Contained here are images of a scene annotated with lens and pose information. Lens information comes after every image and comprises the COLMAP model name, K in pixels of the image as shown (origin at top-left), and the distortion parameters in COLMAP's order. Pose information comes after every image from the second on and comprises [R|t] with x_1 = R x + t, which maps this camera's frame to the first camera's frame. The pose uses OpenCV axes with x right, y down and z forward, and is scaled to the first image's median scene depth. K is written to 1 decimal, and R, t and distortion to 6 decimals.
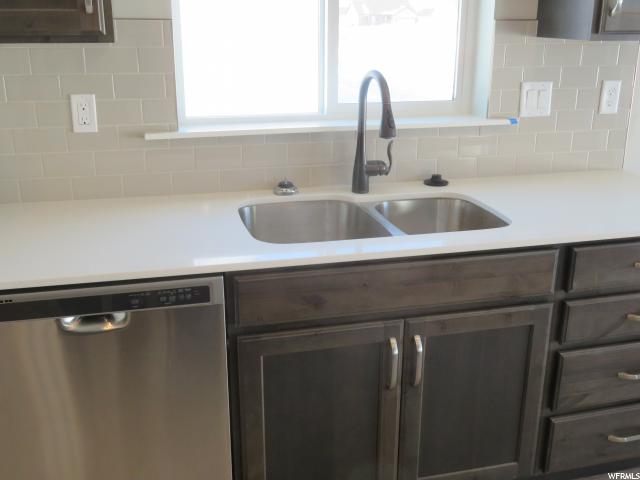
lens RADIAL K [[682.7, 0, 320.0], [0, 682.7, 240.0], [0, 0, 1]] dist [0.003829, -0.024142]
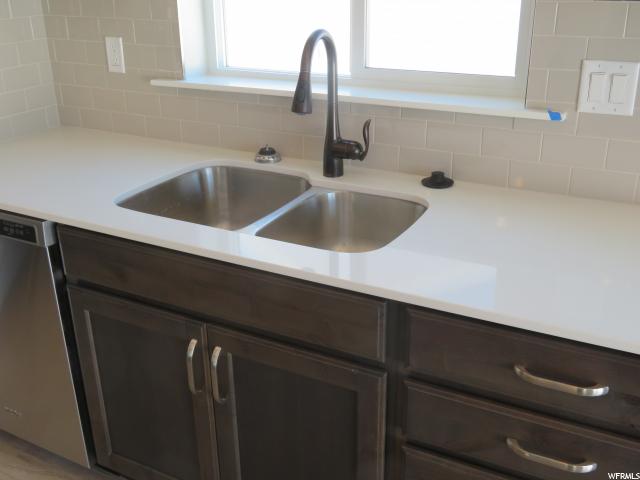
lens RADIAL K [[682.7, 0, 320.0], [0, 682.7, 240.0], [0, 0, 1]] dist [0.003829, -0.024142]
pose [[0.730808, 0.250125, -0.635104, 0.636415], [-0.197759, 0.968123, 0.153719, -0.125317], [0.653308, 0.013259, 0.756976, 0.370927]]
